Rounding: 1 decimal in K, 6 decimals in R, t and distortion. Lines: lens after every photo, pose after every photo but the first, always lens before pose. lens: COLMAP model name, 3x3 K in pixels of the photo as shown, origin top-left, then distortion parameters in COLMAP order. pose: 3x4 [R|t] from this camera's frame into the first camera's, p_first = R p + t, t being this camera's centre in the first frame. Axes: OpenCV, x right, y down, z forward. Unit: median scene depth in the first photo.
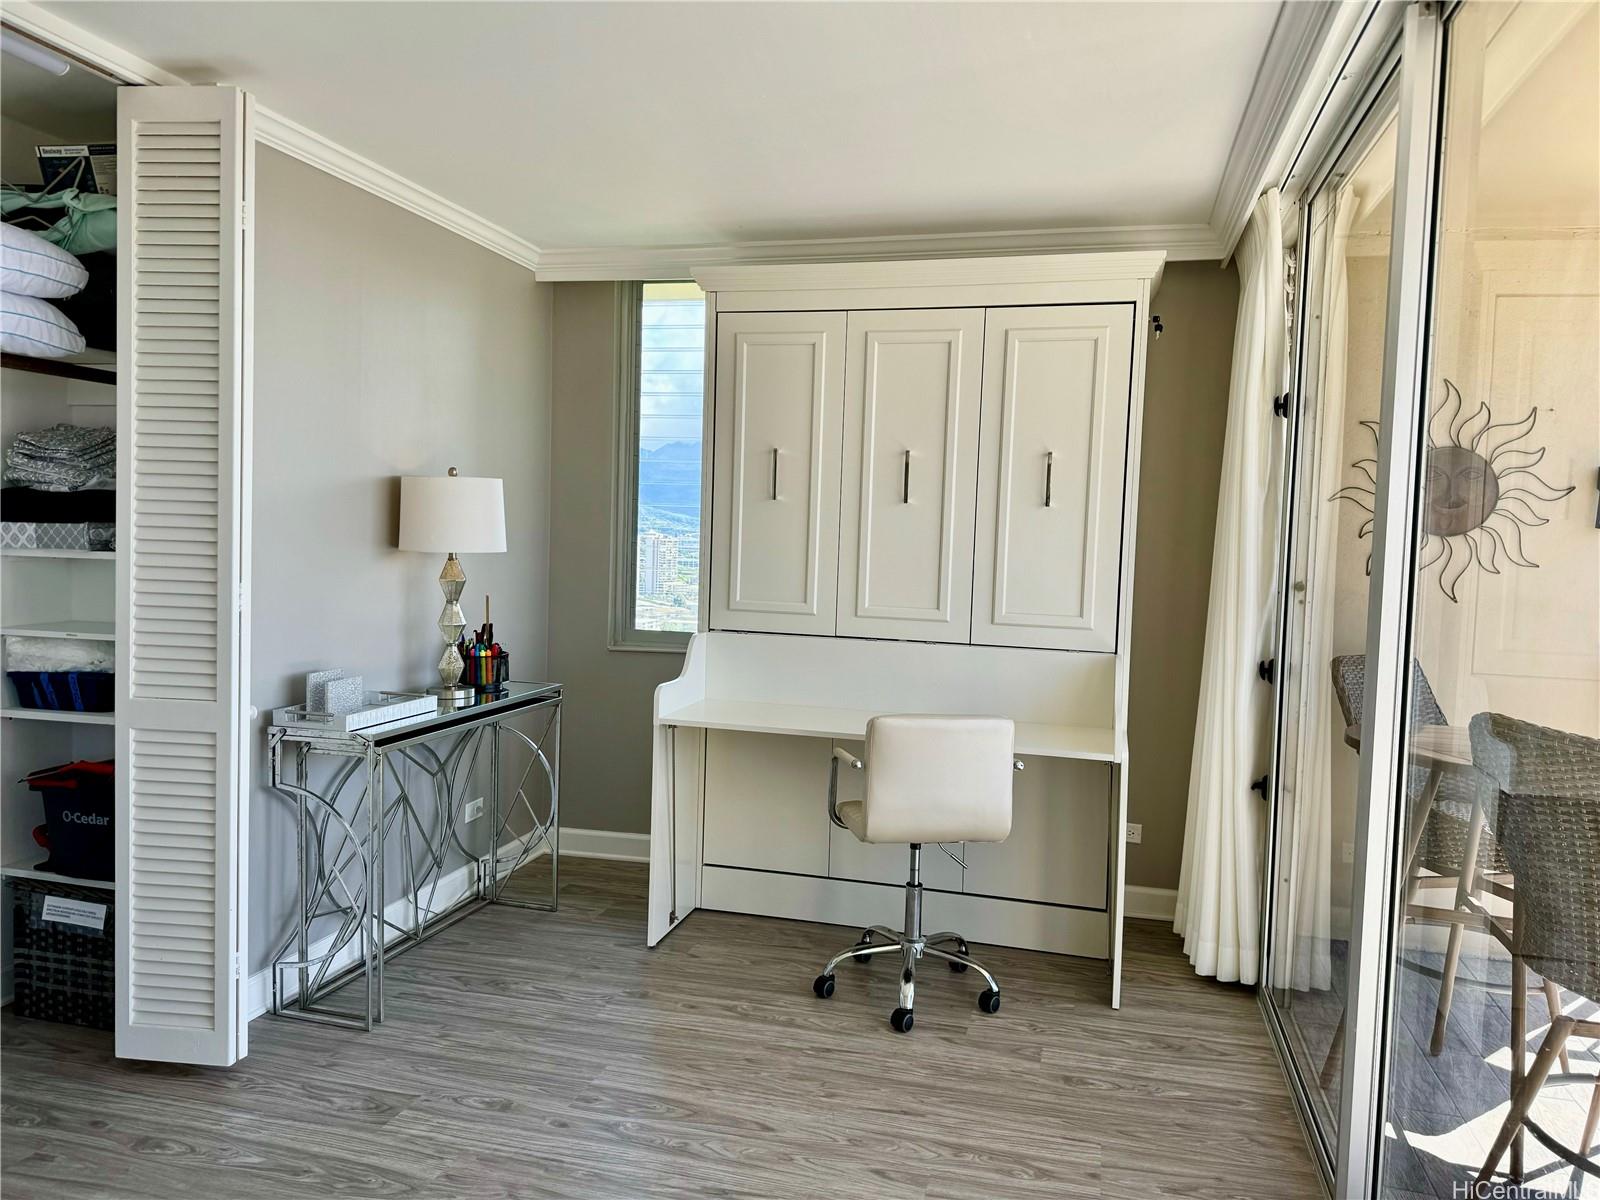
lens RADIAL K [[1134.3, 0, 809.5], [0, 1134.3, 592.8], [0, 0, 1]] dist [0.062645, -0.068373]
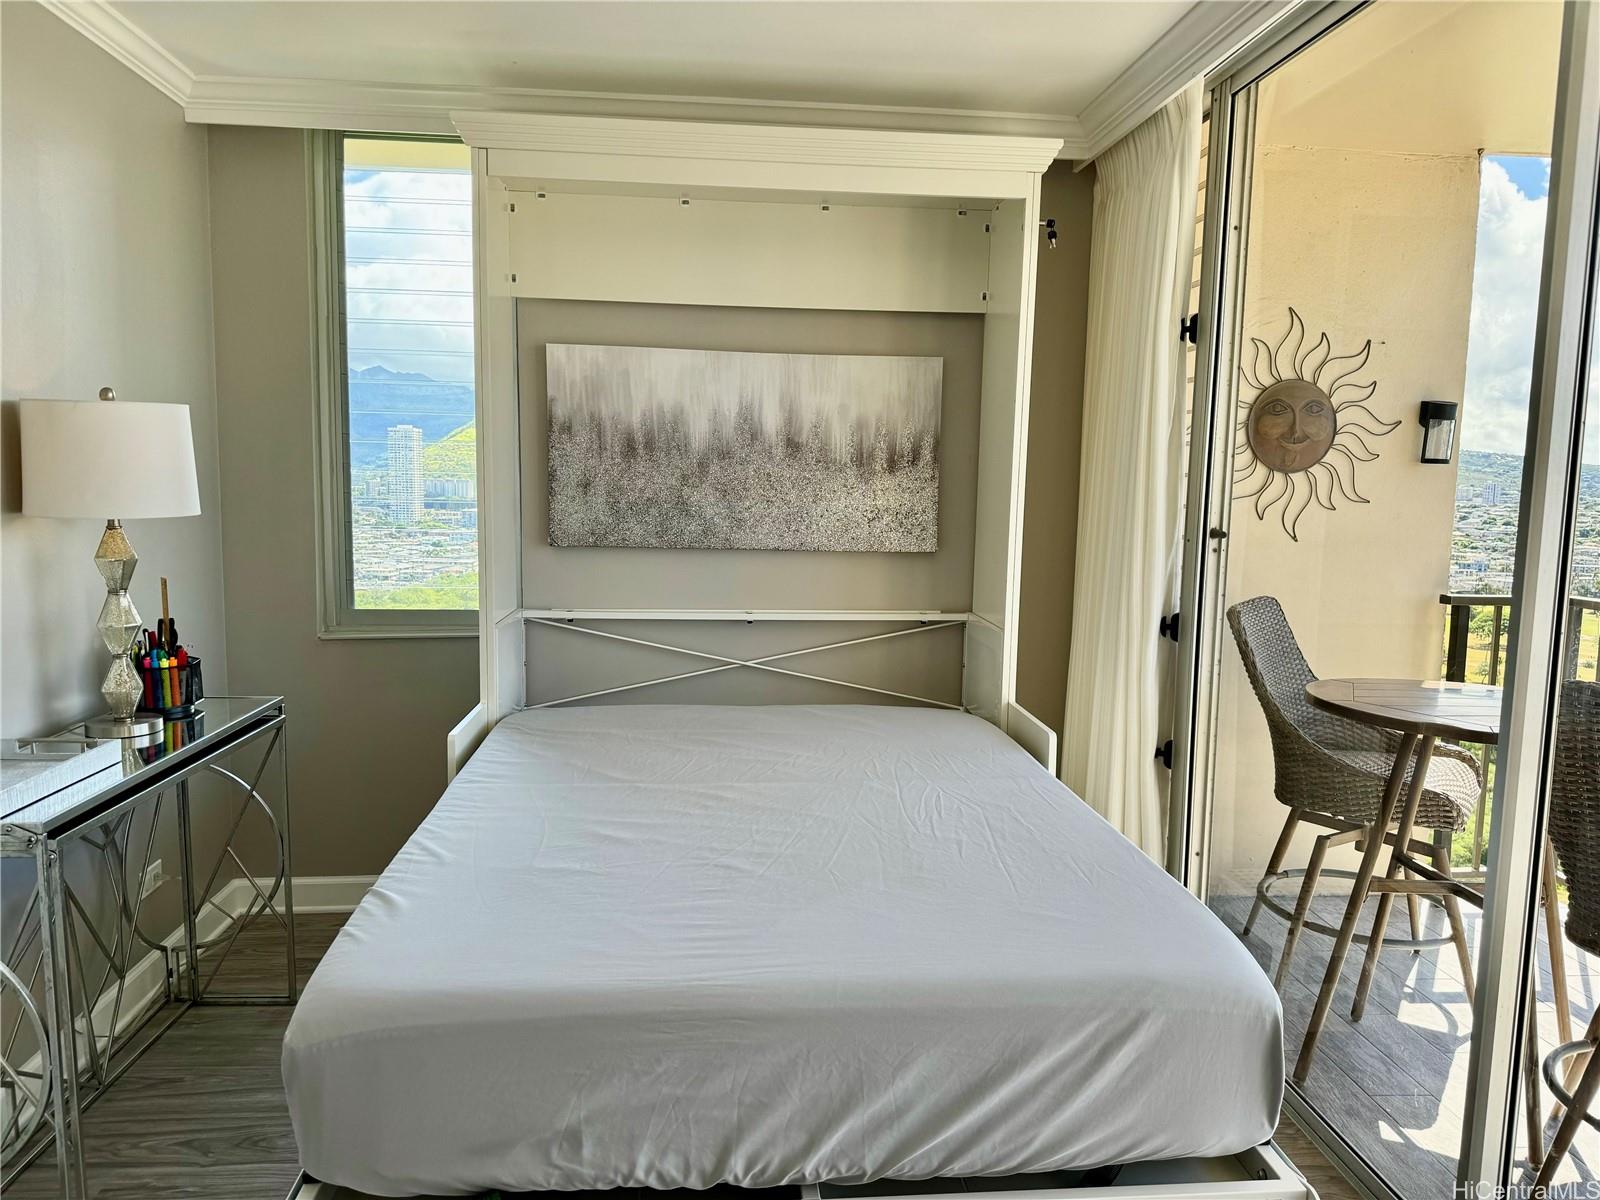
lens RADIAL K [[1134.3, 0, 801.9], [0, 1134.3, 603.9], [0, 0, 1]] dist [0.062645, -0.068373]
pose [[0.939592, -0.053116, 0.338151, -0.177491], [0.029450, 0.996768, 0.074738, -0.025640], [-0.341028, -0.060265, 0.938119, 0.249648]]
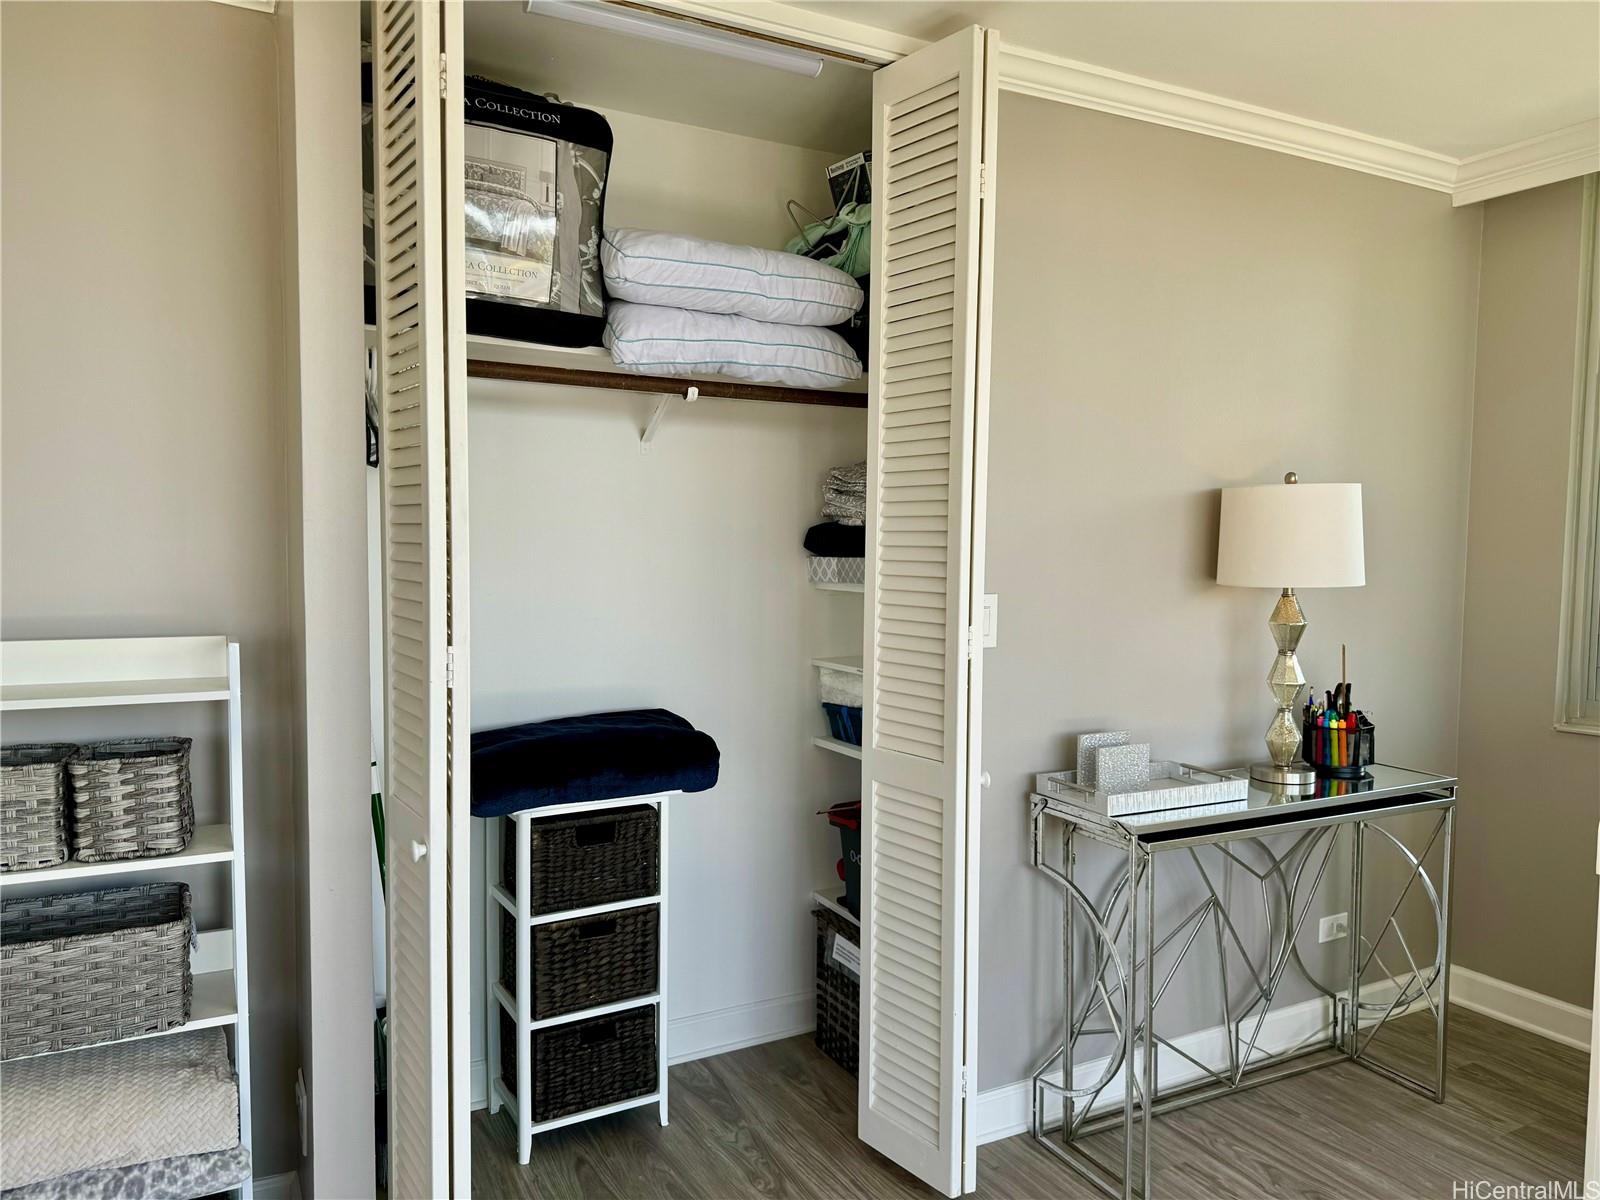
lens RADIAL K [[1134.3, 0, 794.2], [0, 1134.3, 610.1], [0, 0, 1]] dist [0.062645, -0.068373]
pose [[0.678689, 0.023039, -0.734064, 0.020644], [-0.025588, 0.999643, 0.007716, -0.019061], [0.733980, 0.013547, 0.679036, 0.270844]]
